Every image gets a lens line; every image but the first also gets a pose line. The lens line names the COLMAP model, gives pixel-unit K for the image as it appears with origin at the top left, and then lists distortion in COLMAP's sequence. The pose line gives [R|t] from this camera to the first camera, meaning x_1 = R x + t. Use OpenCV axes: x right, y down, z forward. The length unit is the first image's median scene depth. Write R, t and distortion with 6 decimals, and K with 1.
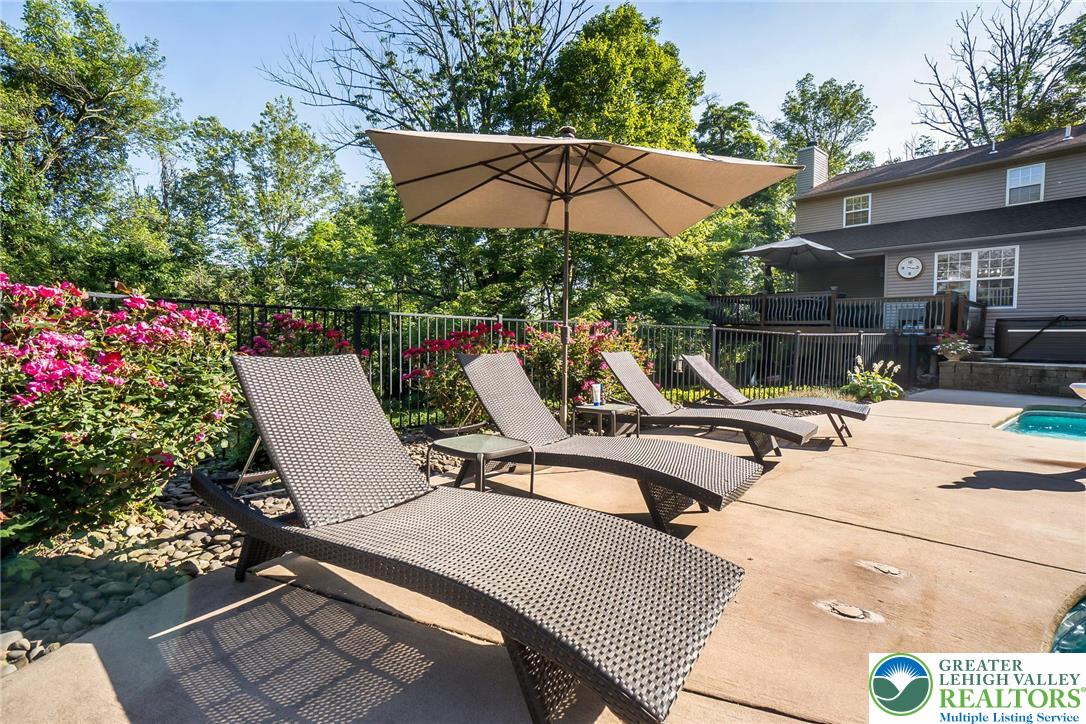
lens RADIAL K [[497.6, 0, 541.5], [0, 497.6, 352.0], [0, 0, 1]] dist [-0.026358, 0.002802]
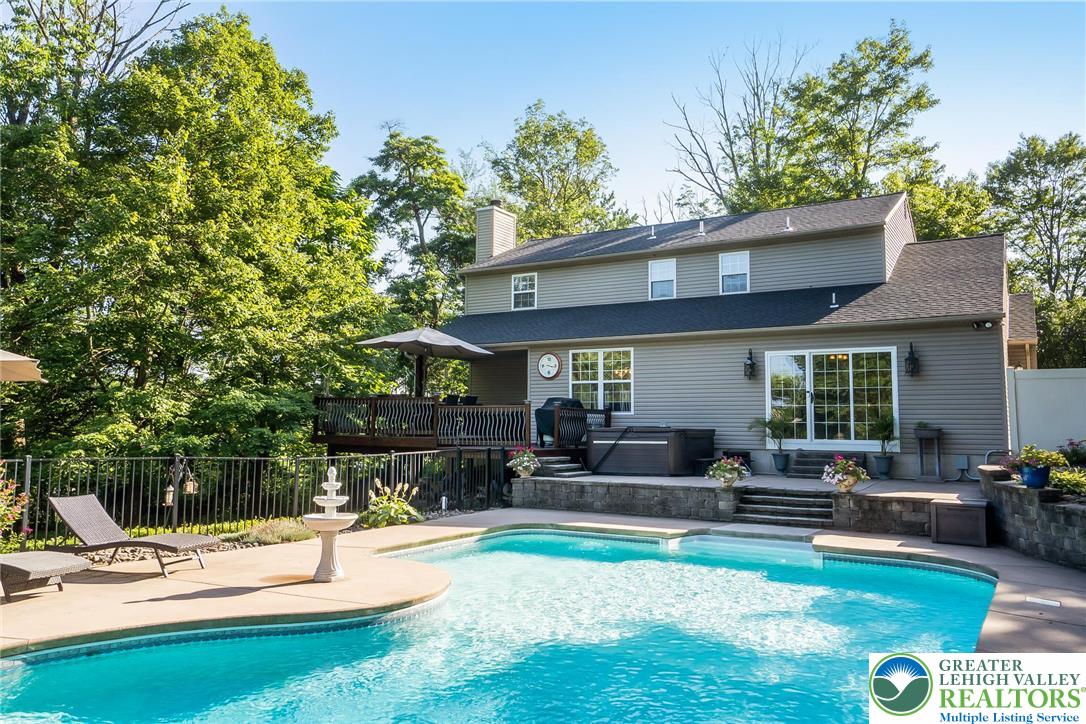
lens RADIAL K [[804.3, 0, 537.1], [0, 804.3, 355.2], [0, 0, 1]] dist [0.035875, 0.019027]
pose [[0.942970, 0.019107, 0.332330, 0.207489], [0.019531, 0.993456, -0.112535, -0.023721], [-0.332306, 0.112607, 0.936425, -0.290334]]
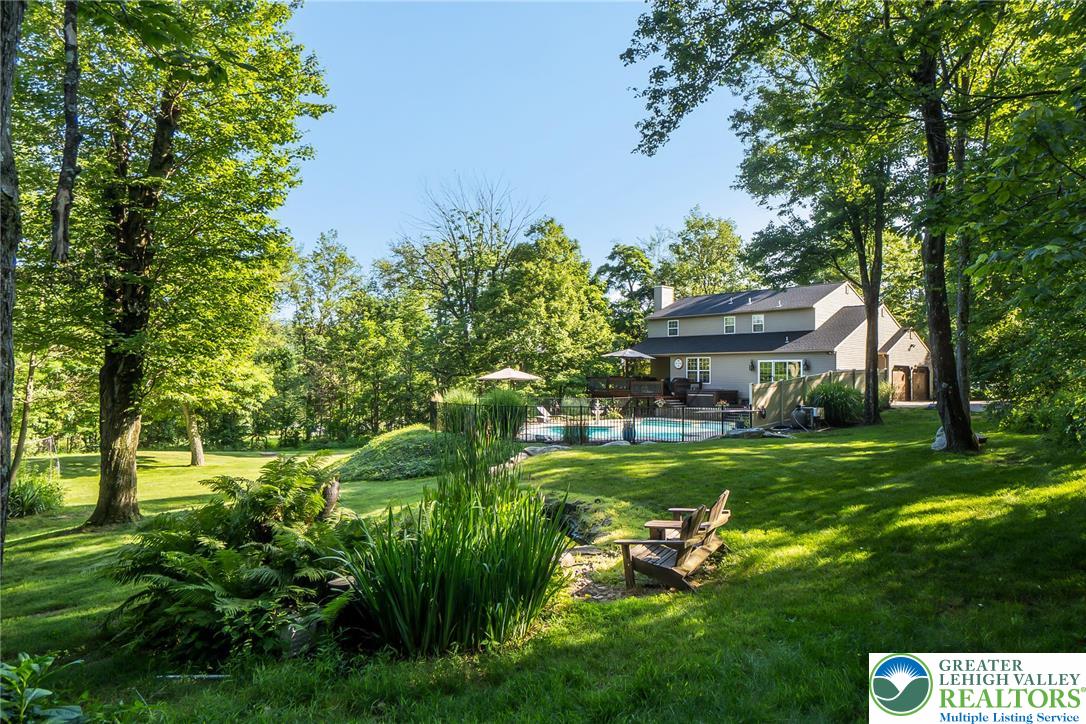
lens RADIAL K [[702.0, 0, 549.7], [0, 702.0, 359.2], [0, 0, 1]] dist [0.004848, 0.001125]
pose [[0.998706, -0.008377, 0.050159, 0.023464], [0.011261, 0.998282, -0.057495, -0.016593], [-0.049591, 0.057986, 0.997085, -1.714519]]
